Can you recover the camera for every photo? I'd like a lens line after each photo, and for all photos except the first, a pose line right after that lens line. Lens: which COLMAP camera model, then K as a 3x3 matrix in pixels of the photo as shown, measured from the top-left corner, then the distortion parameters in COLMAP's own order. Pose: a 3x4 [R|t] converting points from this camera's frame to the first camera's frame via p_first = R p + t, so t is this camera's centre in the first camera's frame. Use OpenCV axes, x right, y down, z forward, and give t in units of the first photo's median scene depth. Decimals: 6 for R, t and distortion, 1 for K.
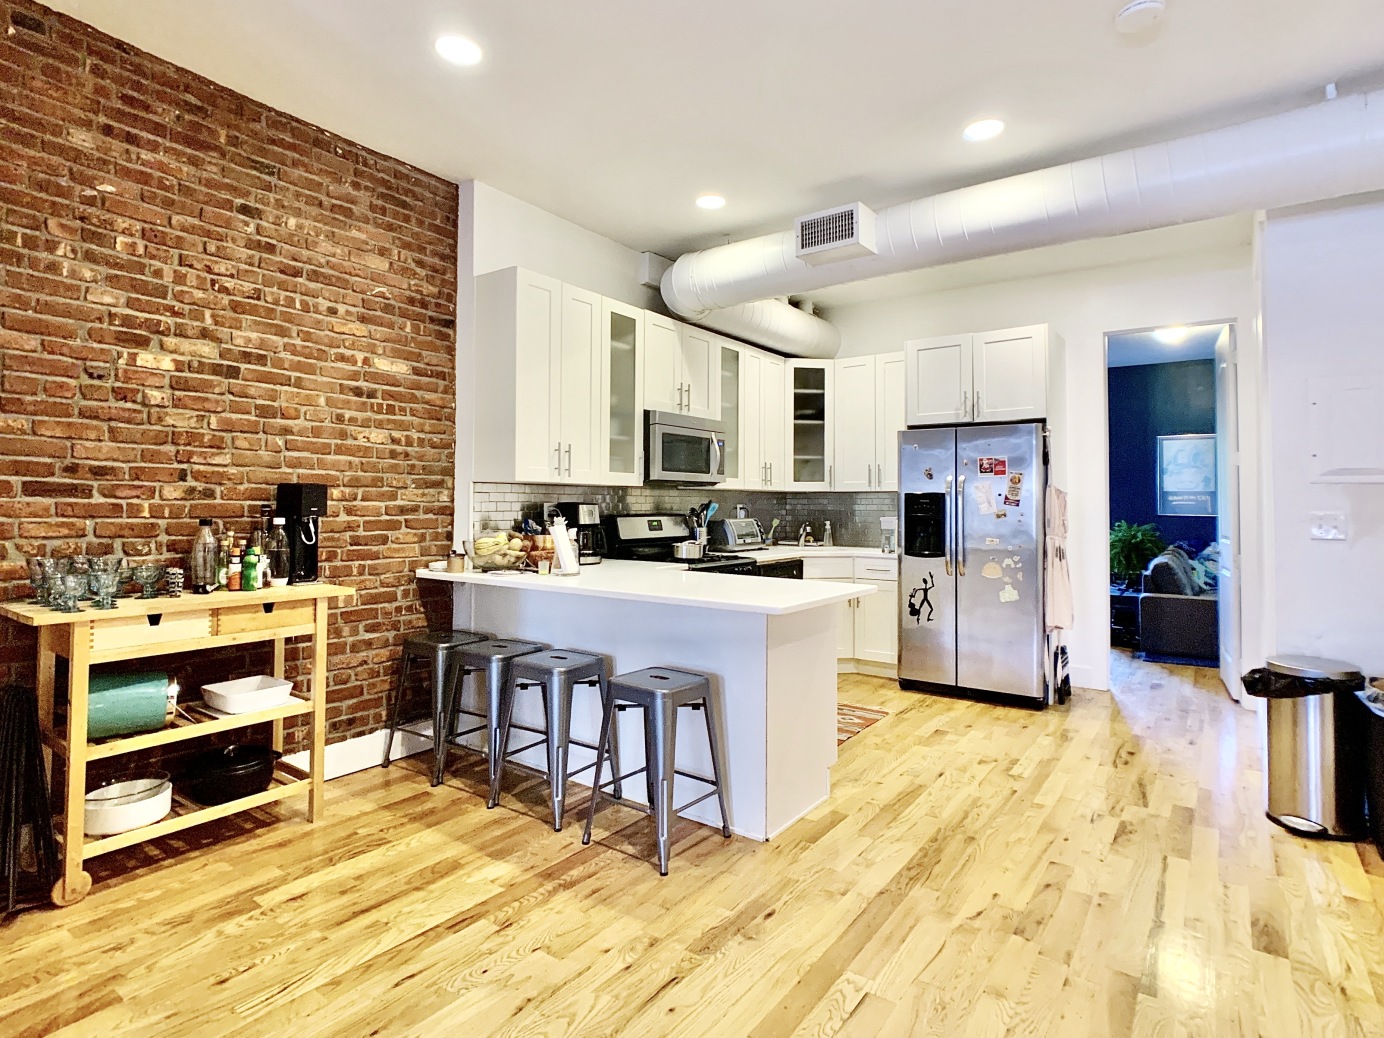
lens RADIAL K [[744.3, 0, 694.0], [0, 744.3, 481.5], [0, 0, 1]] dist [0.003188, -0.000301]
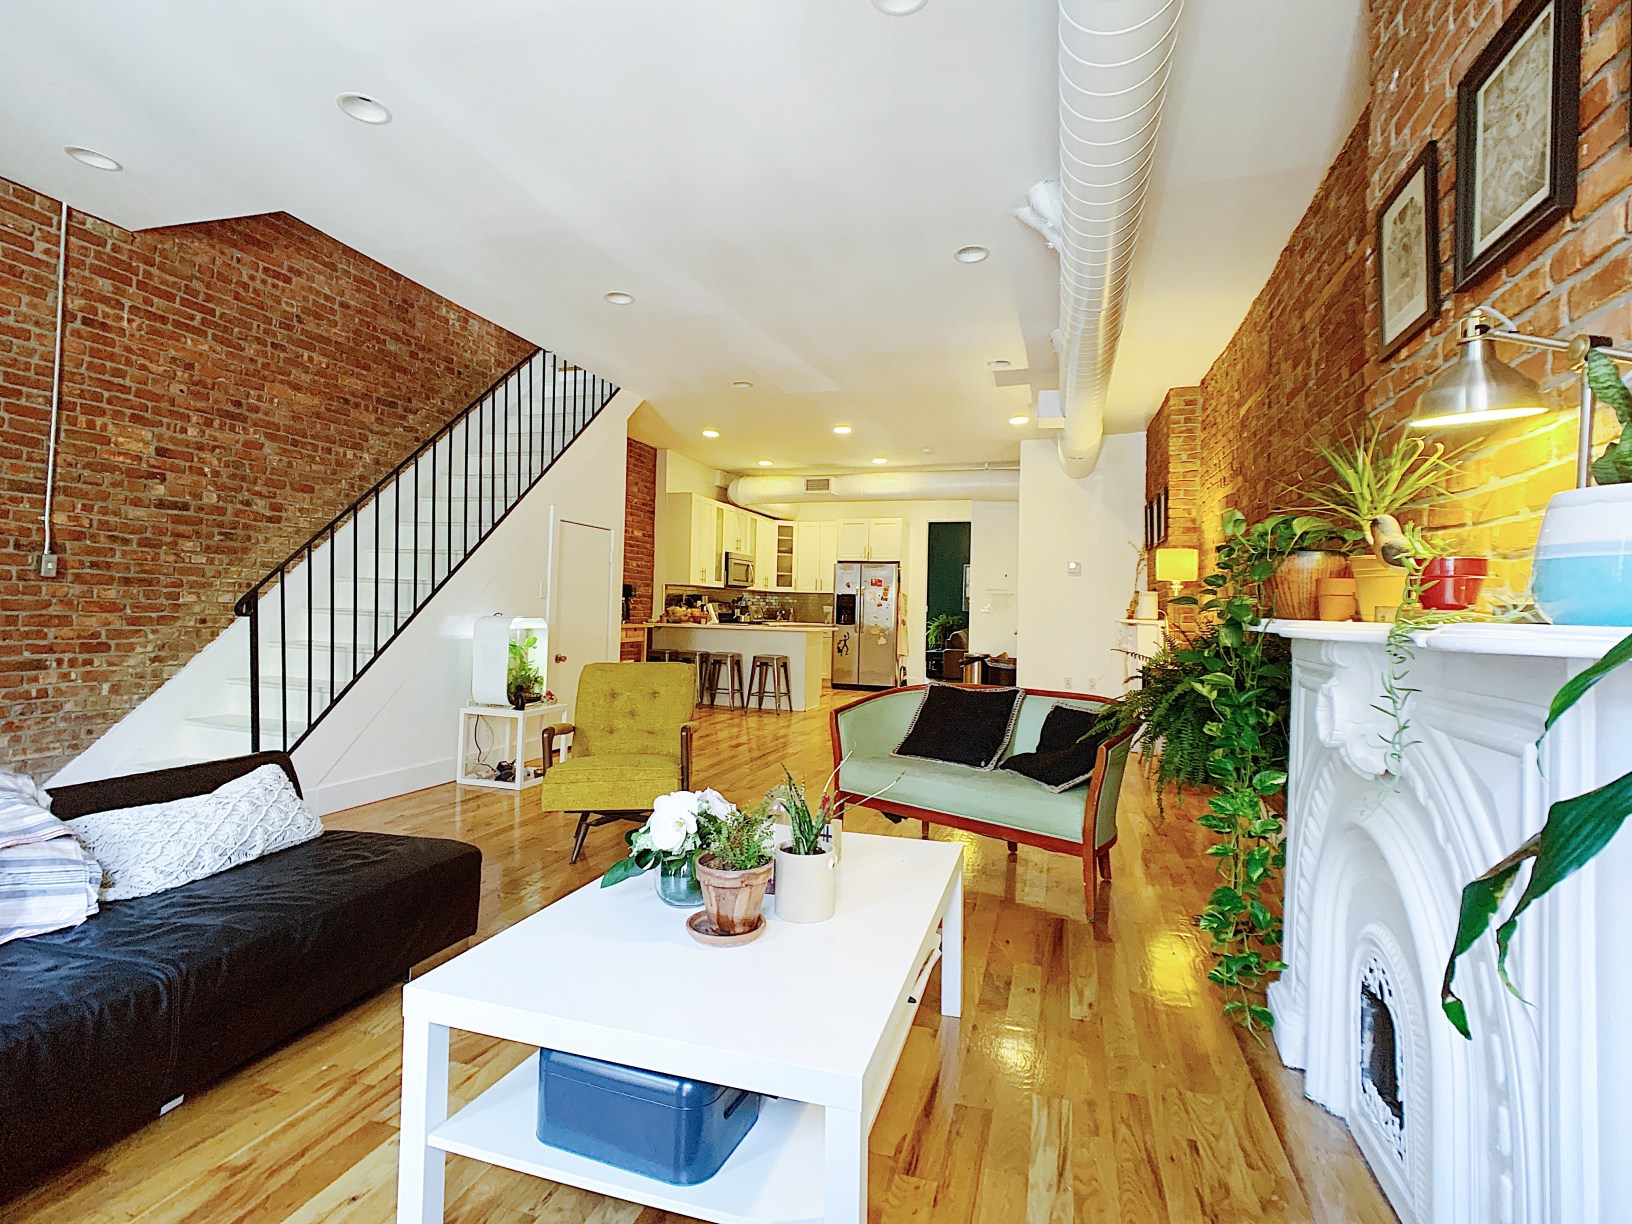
lens RADIAL K [[877.7, 0, 815.7], [0, 877.7, 612.4], [0, 0, 1]] dist [0.003188, -0.000301]
pose [[0.944689, 0.013650, 0.327684, -0.579270], [-0.024221, 0.999309, 0.028199, -0.000983], [-0.327073, -0.034576, 0.944366, -1.304655]]
